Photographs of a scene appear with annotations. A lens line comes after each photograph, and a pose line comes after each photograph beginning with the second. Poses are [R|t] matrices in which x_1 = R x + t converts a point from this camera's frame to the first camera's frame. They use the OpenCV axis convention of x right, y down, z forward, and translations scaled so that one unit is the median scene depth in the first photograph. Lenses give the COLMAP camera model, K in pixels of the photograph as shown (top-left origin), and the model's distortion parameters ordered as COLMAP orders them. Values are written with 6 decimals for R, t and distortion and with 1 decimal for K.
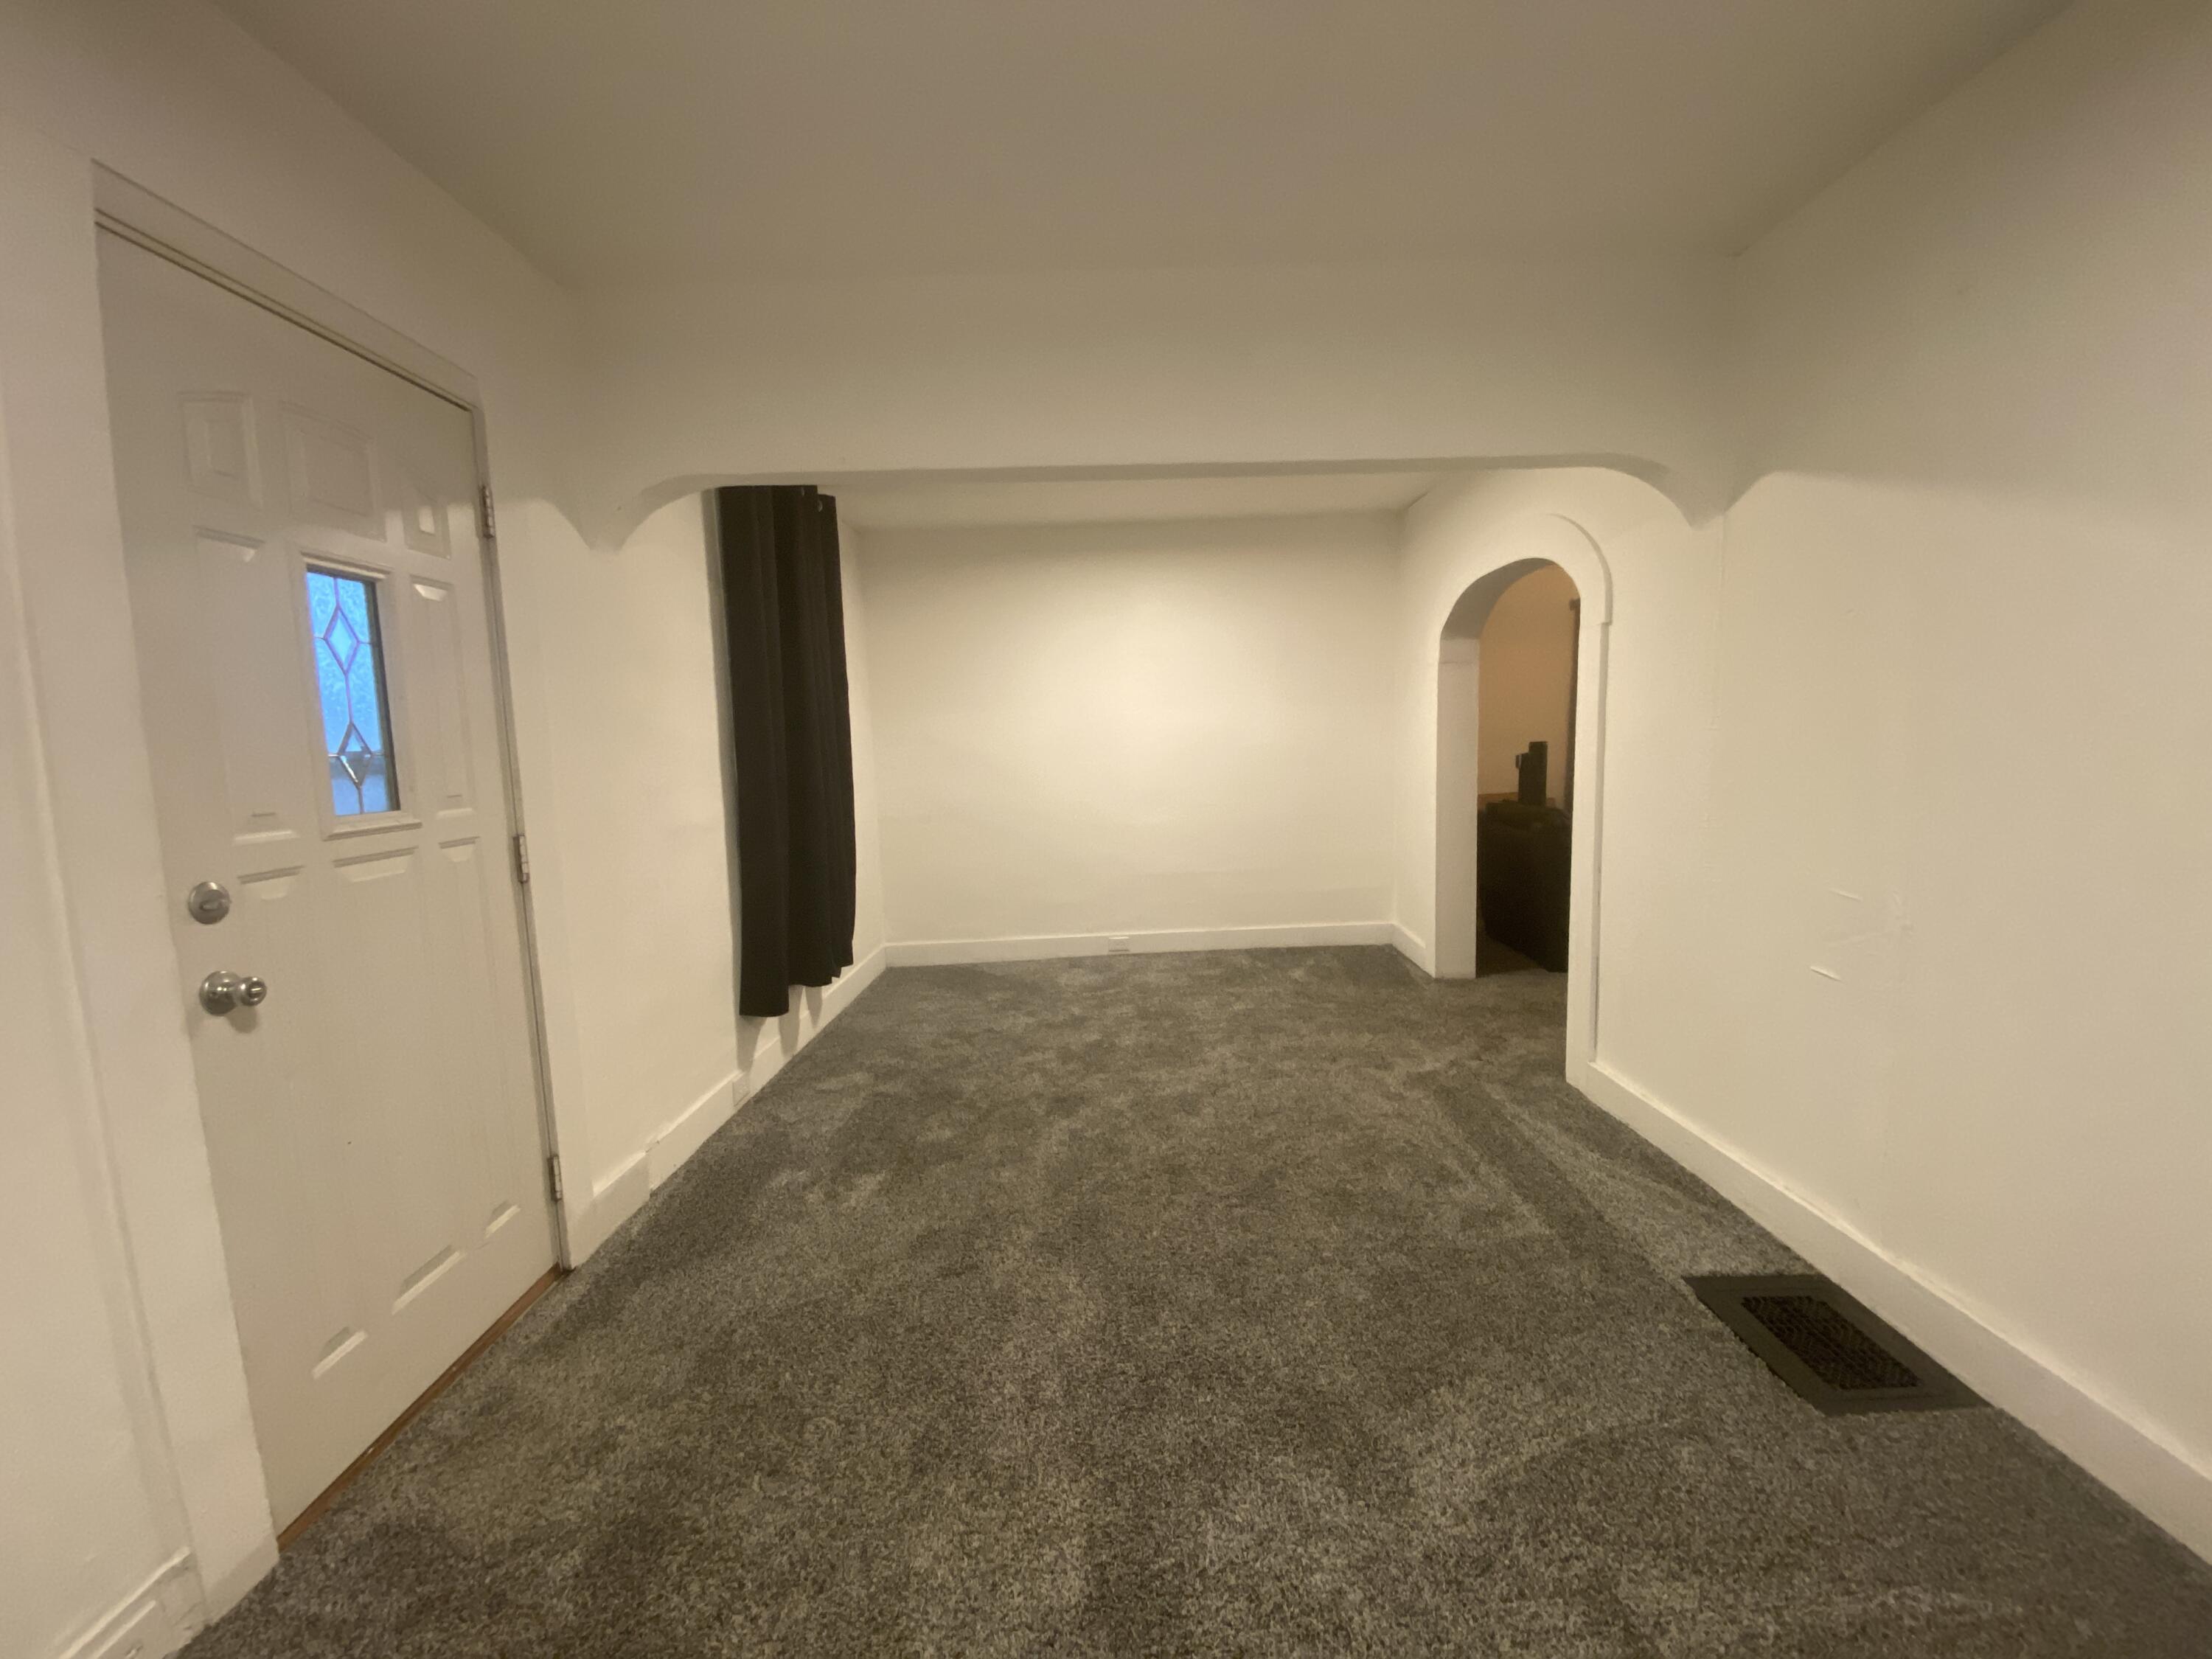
lens RADIAL K [[894.1, 0, 1106.0], [0, 894.1, 829.5], [0, 0, 1]] dist [-0.000018, -0.000011]
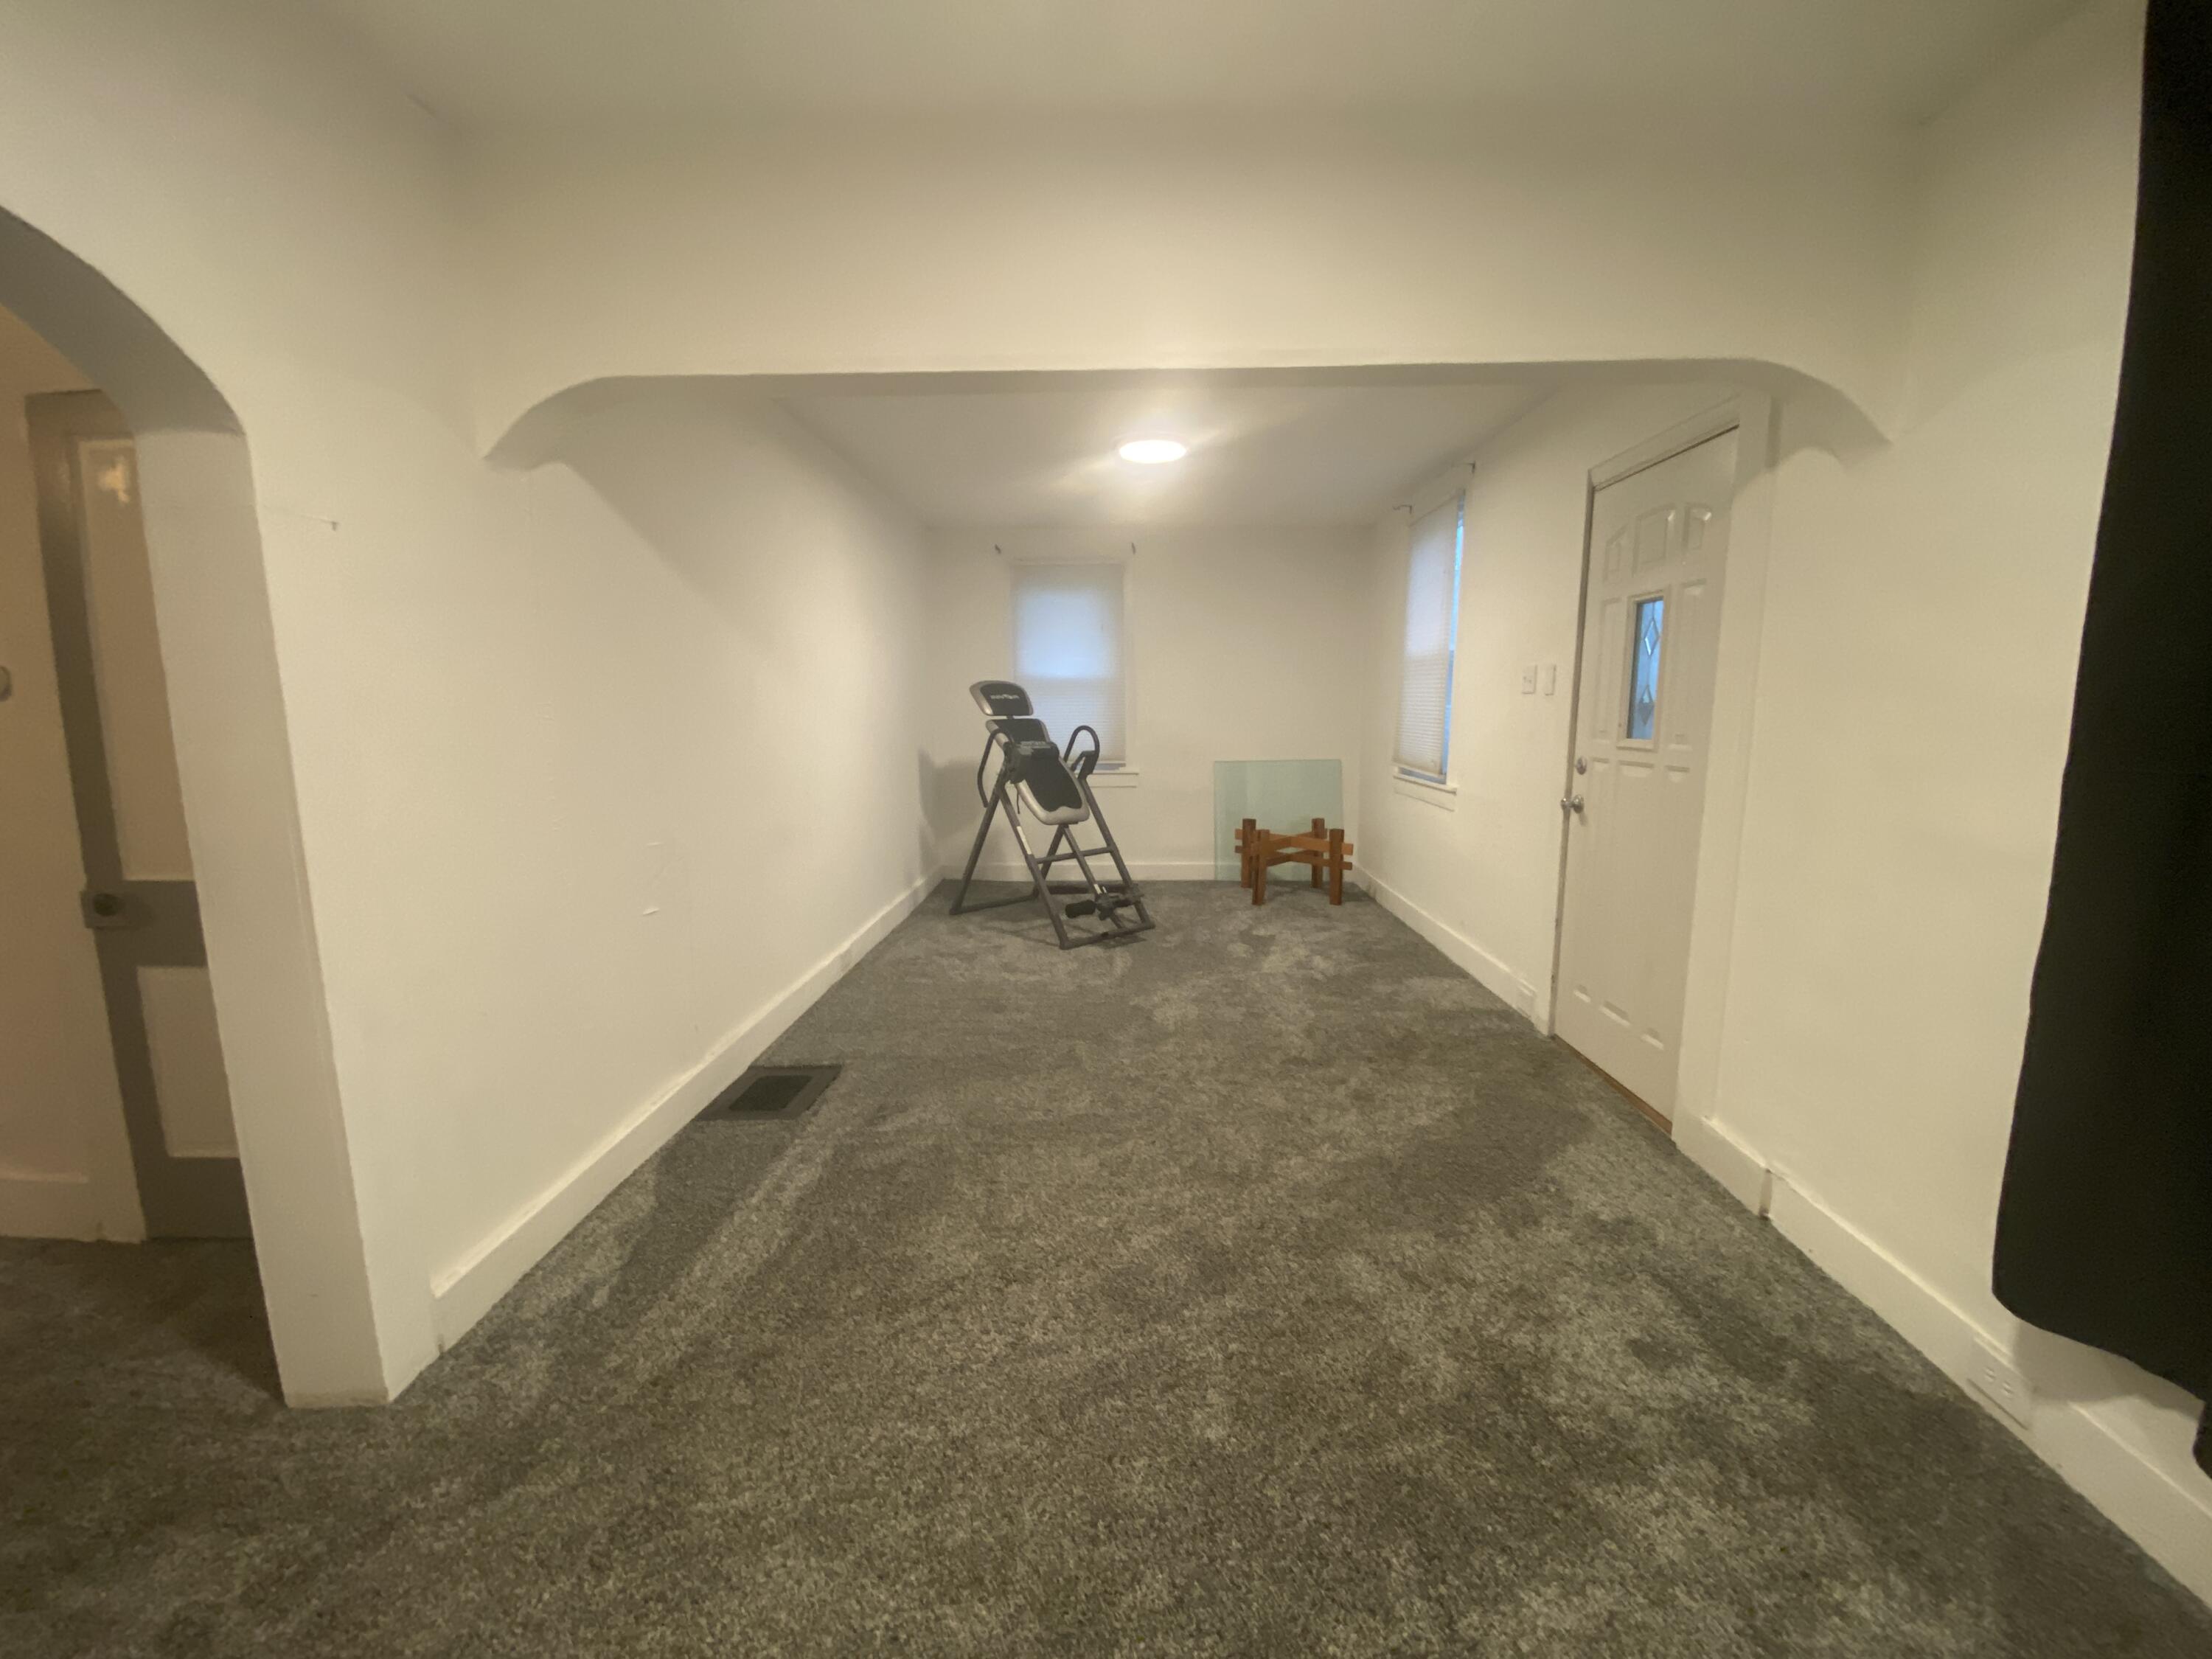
lens RADIAL K [[894.1, 0, 1106.0], [0, 894.1, 829.5], [0, 0, 1]] dist [-0.000018, -0.000011]
pose [[-0.998671, 0.024267, 0.045464, 0.117654], [0.034437, 0.970554, 0.238411, -0.269095], [-0.038340, 0.239660, -0.970099, 2.512104]]
